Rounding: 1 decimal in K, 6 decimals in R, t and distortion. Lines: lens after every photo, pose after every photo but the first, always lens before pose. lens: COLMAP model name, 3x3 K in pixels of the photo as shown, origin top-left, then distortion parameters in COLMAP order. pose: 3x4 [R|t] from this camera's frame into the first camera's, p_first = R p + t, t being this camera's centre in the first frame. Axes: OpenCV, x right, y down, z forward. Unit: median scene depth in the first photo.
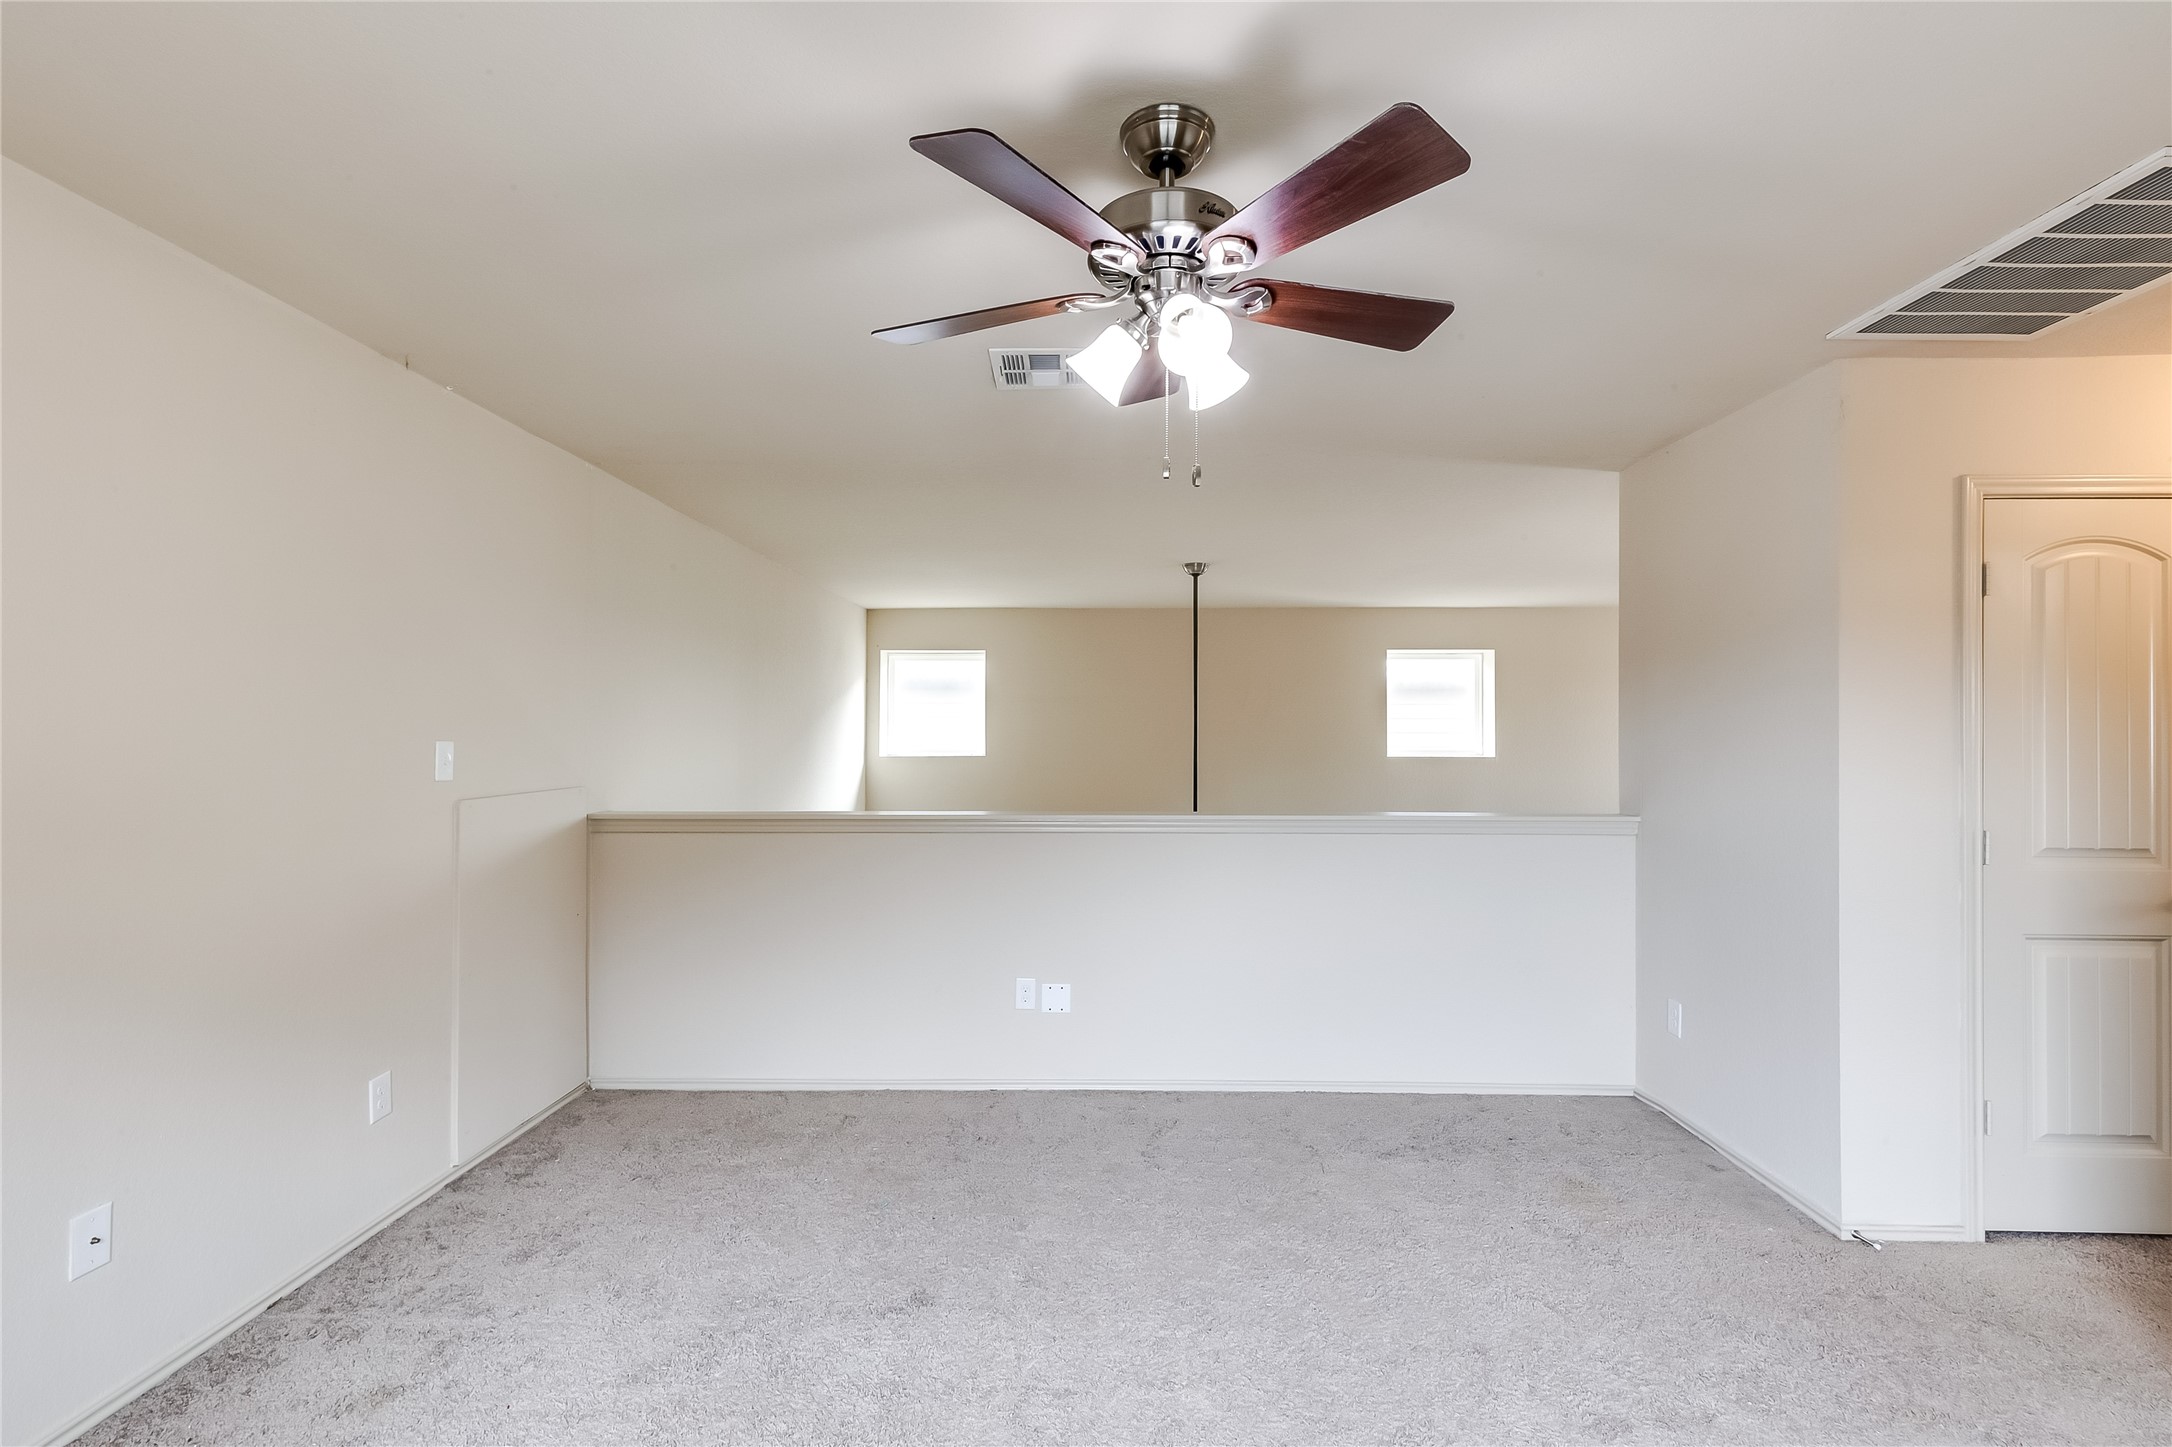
lens RADIAL K [[996.8, 0, 1087.2], [0, 996.8, 728.0], [0, 0, 1]] dist [0.007207, -0.001287]
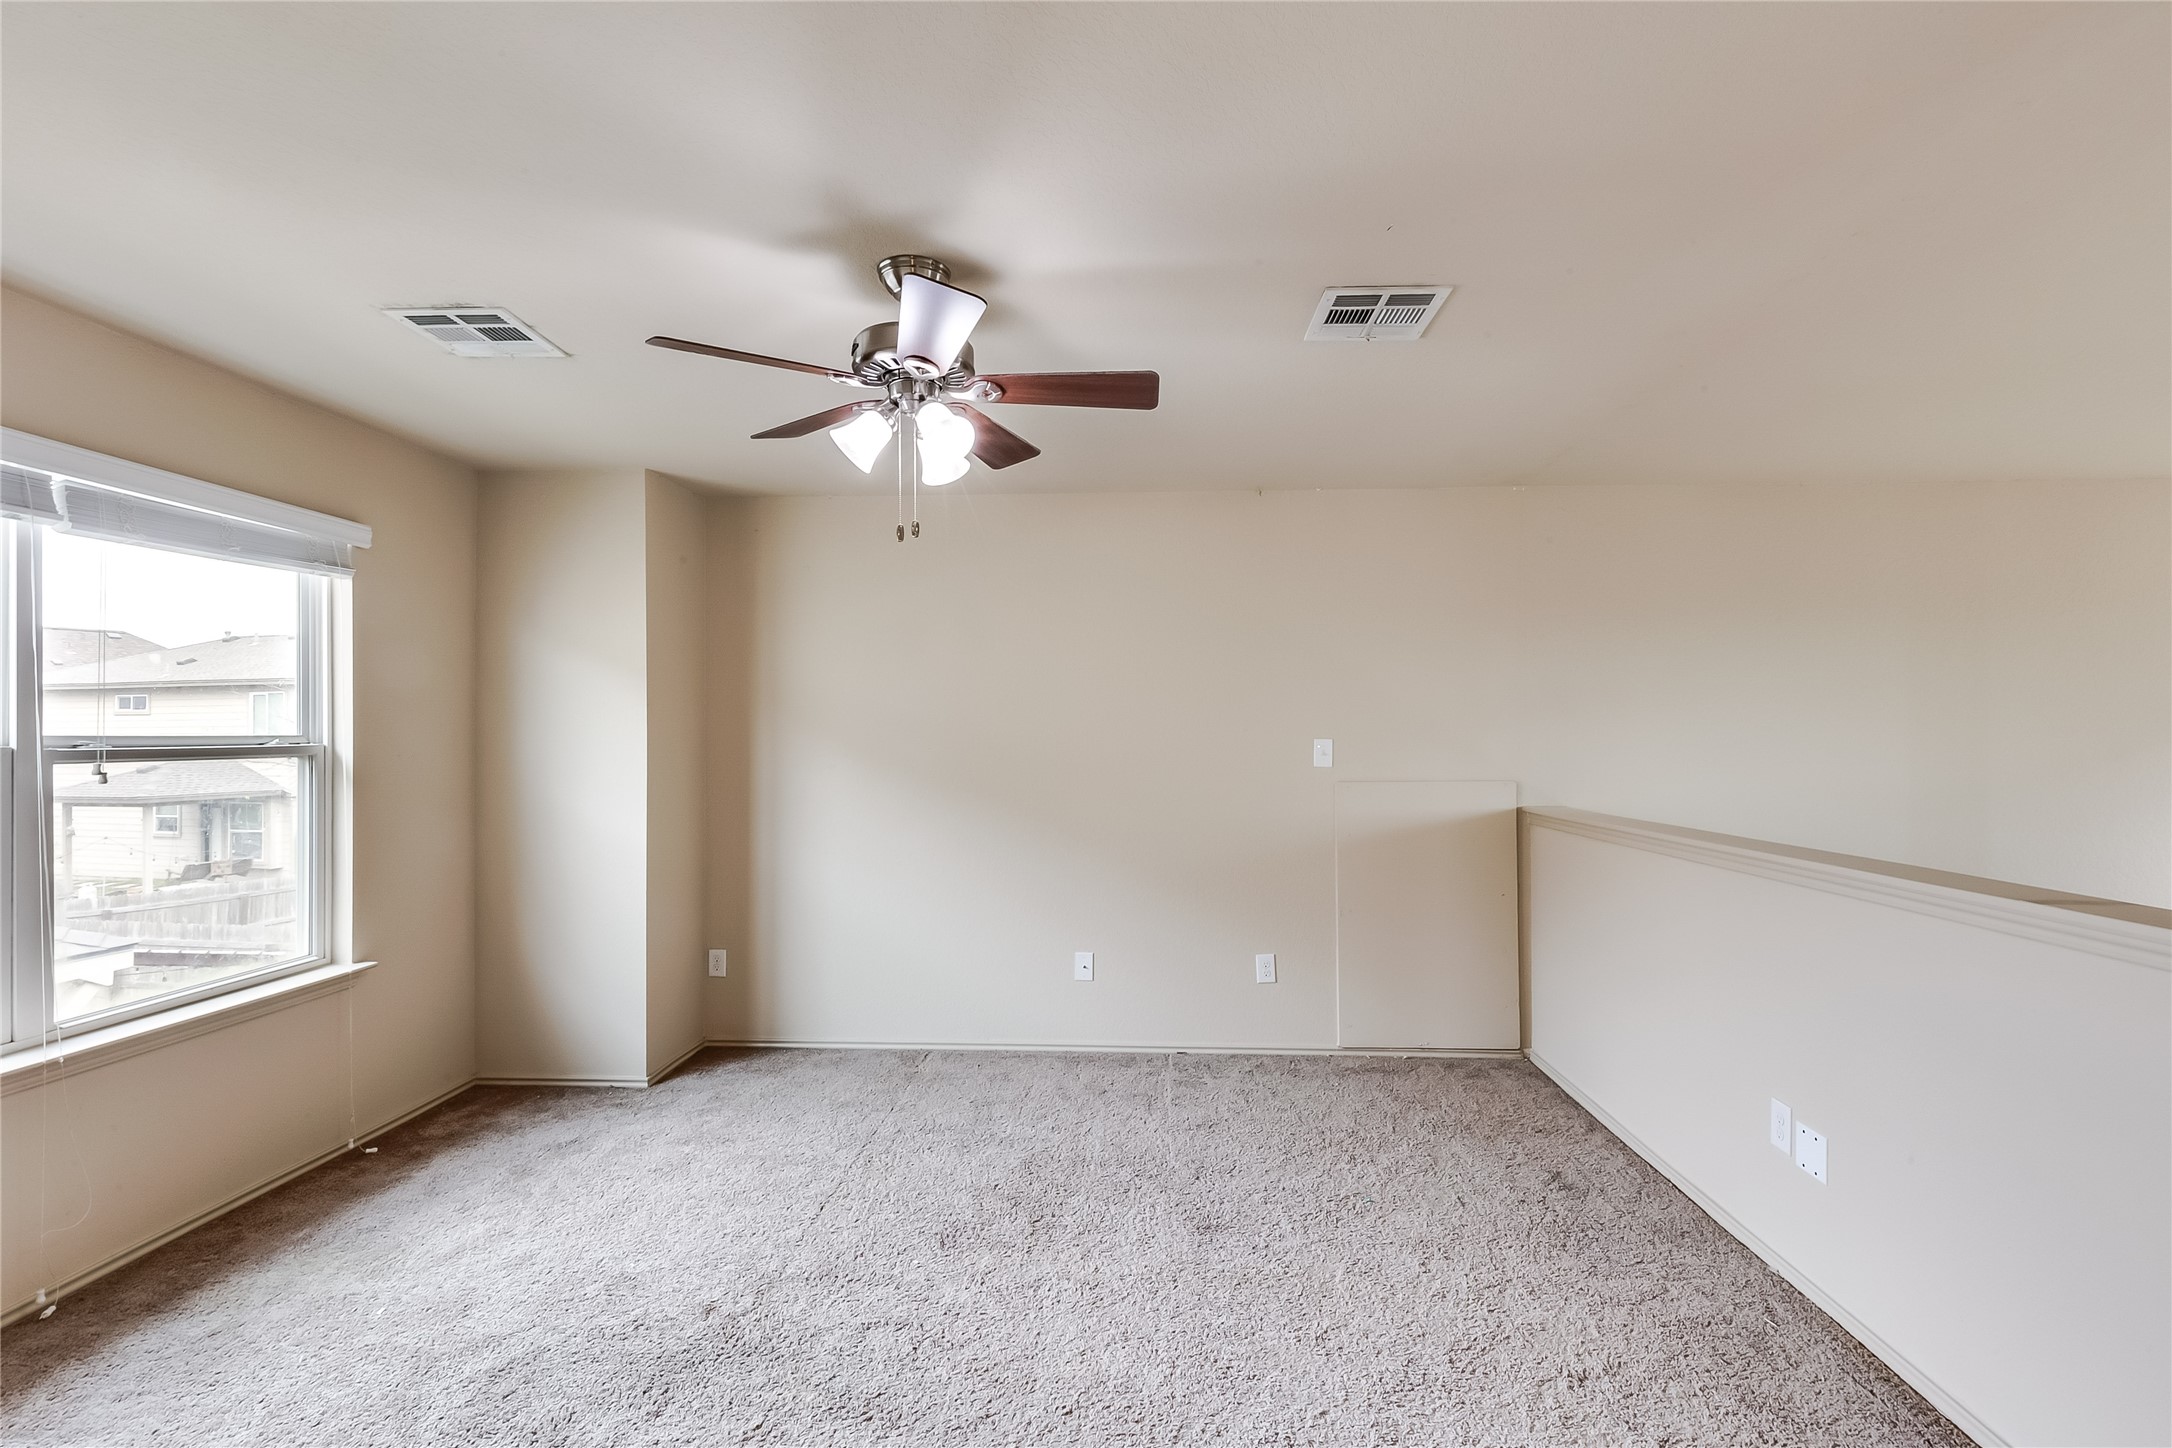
lens RADIAL K [[996.8, 0, 1093.7], [0, 996.8, 729.7], [0, 0, 1]] dist [0.007207, -0.001287]
pose [[-0.029660, -0.005466, -0.999545, 0.613940], [0.009715, 0.999936, -0.005756, 0.004603], [0.999513, -0.009881, -0.029605, 0.571362]]
